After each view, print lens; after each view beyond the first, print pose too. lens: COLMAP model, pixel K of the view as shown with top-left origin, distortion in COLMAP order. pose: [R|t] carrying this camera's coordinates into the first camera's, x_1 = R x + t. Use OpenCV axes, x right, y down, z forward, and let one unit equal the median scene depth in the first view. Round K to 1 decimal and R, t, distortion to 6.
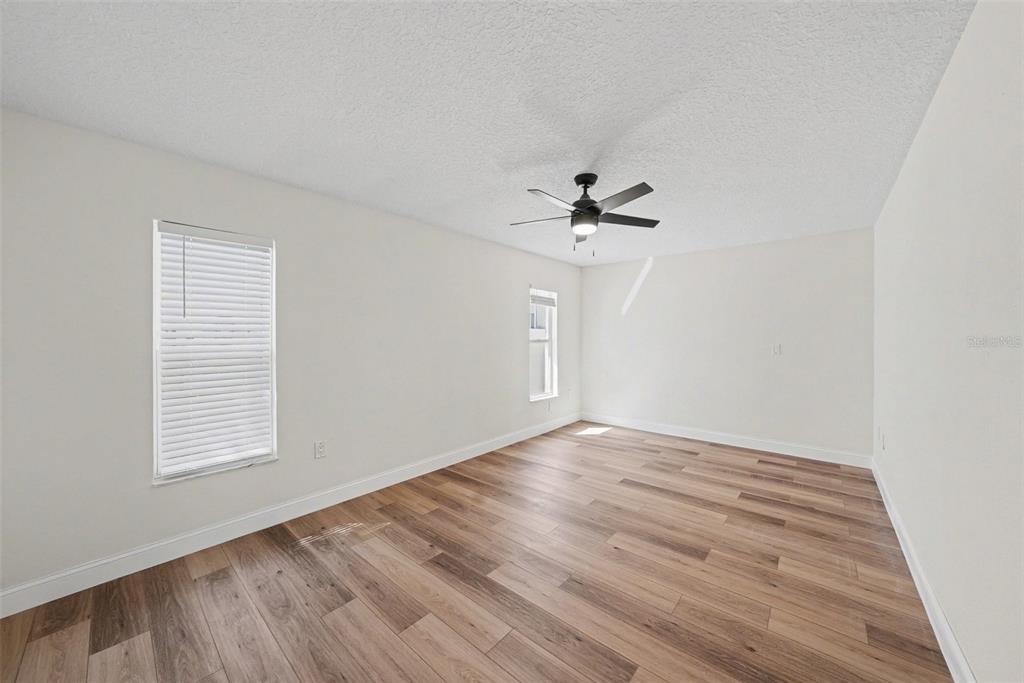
lens RADIAL K [[362.2, 0, 510.4], [0, 362.2, 339.9], [0, 0, 1]] dist [-0.005751, -0.000031]
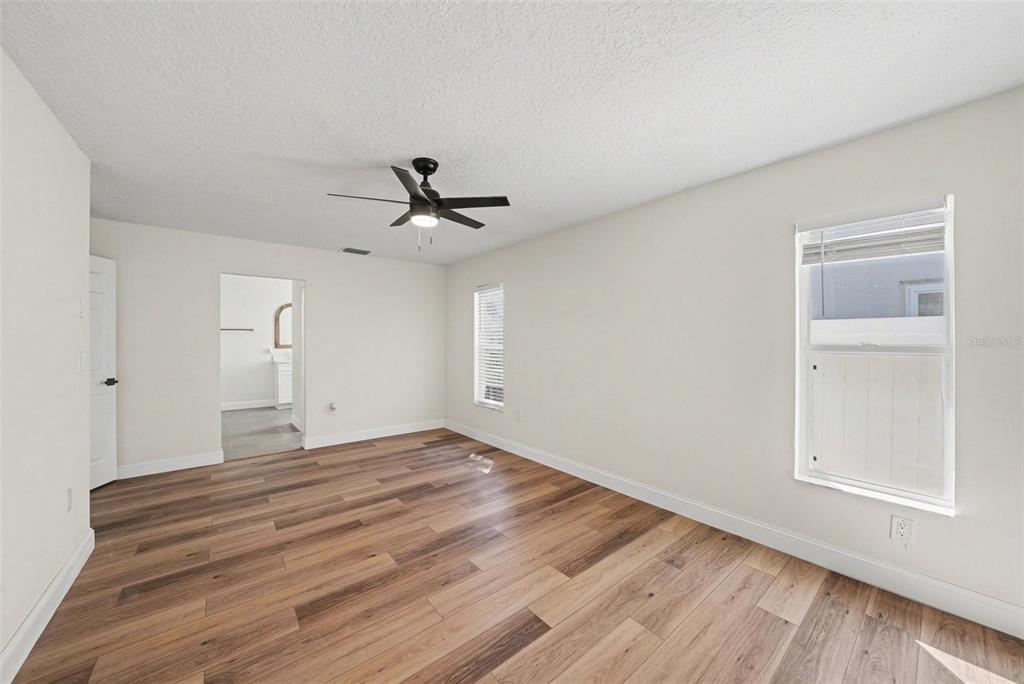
lens RADIAL K [[362.2, 0, 510.4], [0, 362.2, 340.4], [0, 0, 1]] dist [-0.005751, -0.000031]
pose [[-0.164542, 0.008362, -0.986335, 1.141694], [0.001268, 0.999965, 0.008266, -0.017156], [0.986369, 0.000110, -0.164547, 1.460457]]
